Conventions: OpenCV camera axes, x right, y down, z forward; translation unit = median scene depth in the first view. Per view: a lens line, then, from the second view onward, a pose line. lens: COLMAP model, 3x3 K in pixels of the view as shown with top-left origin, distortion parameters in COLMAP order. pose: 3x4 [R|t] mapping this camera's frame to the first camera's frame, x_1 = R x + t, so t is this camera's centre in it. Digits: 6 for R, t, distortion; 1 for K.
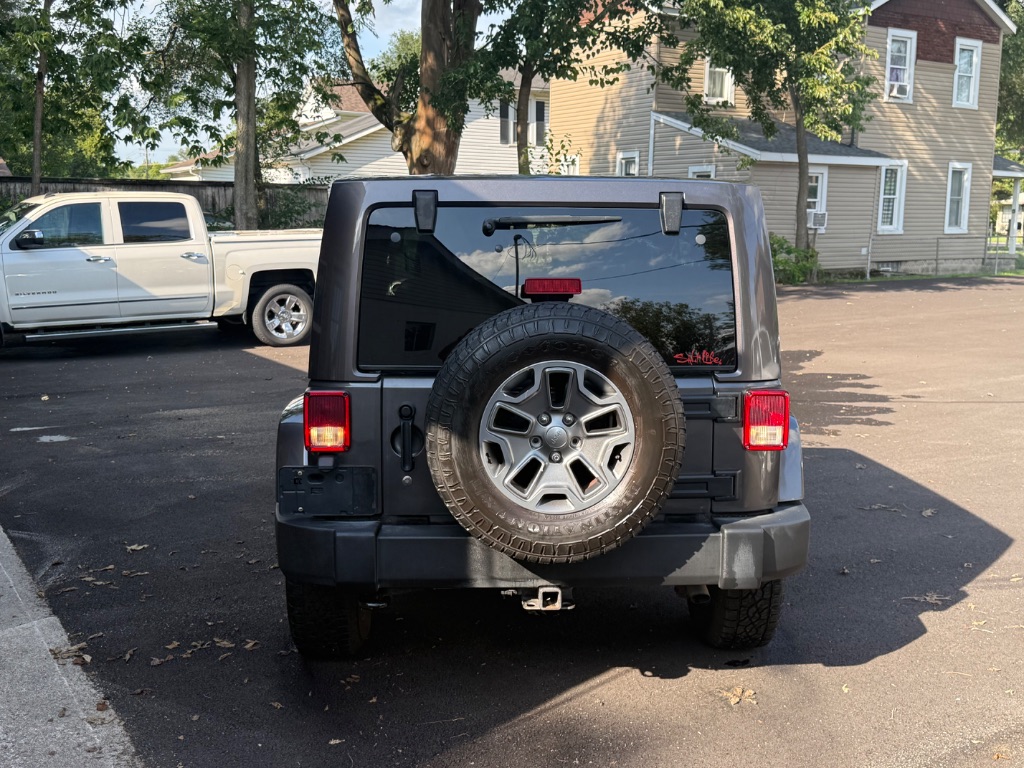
lens RADIAL K [[1081.2, 0, 516.9], [0, 1081.2, 398.7], [0, 0, 1]] dist [0.174180, -0.378678]
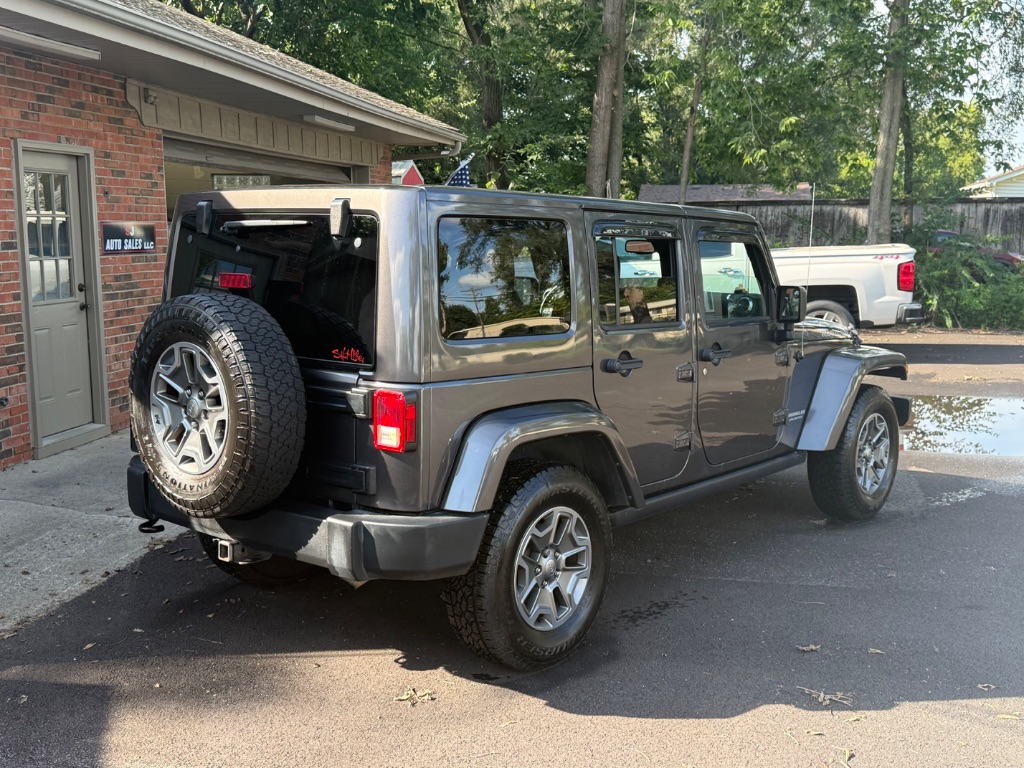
lens RADIAL K [[1081.2, 0, 516.9], [0, 1081.2, 398.7], [0, 0, 1]] dist [0.174180, -0.378678]
pose [[0.727398, 0.098926, -0.679048, 1.001016], [-0.111061, 0.993480, 0.025765, -0.040250], [0.677169, 0.056674, 0.733642, 0.334904]]
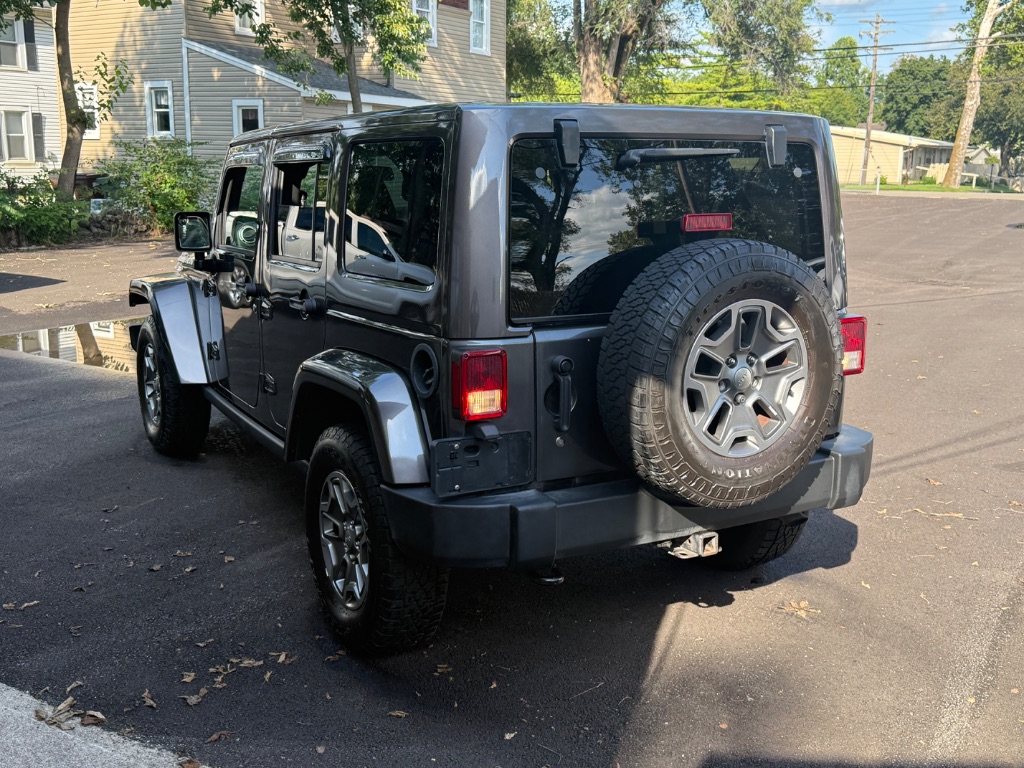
lens RADIAL K [[1081.2, 0, 516.9], [0, 1081.2, 398.7], [0, 0, 1]] dist [0.174180, -0.378678]
pose [[0.889725, -0.095936, 0.446302, -0.532064], [0.071866, 0.994913, 0.070594, -0.027464], [-0.450804, -0.030735, 0.892094, 0.198331]]
